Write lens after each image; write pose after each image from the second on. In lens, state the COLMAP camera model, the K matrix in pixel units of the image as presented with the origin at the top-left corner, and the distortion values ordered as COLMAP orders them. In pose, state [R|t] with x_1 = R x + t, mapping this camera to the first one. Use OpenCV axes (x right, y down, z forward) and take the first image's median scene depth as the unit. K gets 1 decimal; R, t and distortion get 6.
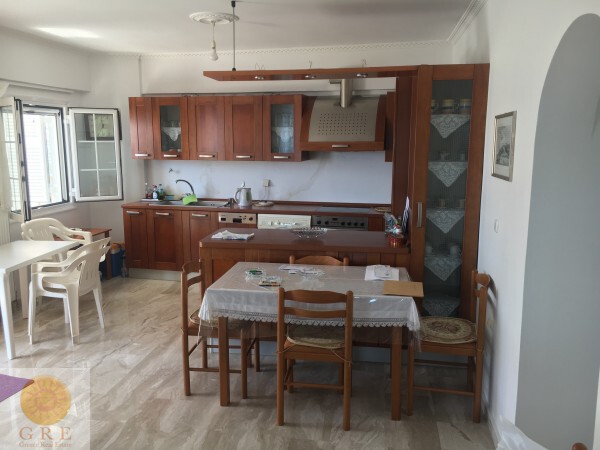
lens RADIAL K [[509.1, 0, 299.2], [0, 509.1, 224.3], [0, 0, 1]] dist [0.061954, -0.063117]
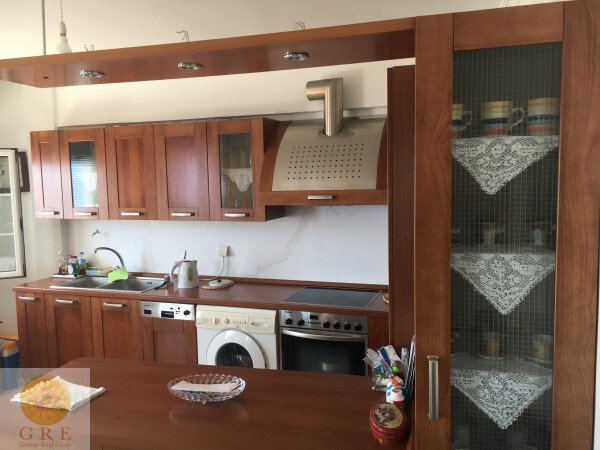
lens RADIAL K [[509.1, 0, 301.0], [0, 509.1, 223.6], [0, 0, 1]] dist [0.061954, -0.063117]
pose [[0.995224, -0.013938, -0.096621, 0.109692], [0.007104, 0.997472, -0.070710, -0.074711], [0.097363, 0.069686, 0.992806, 0.370182]]
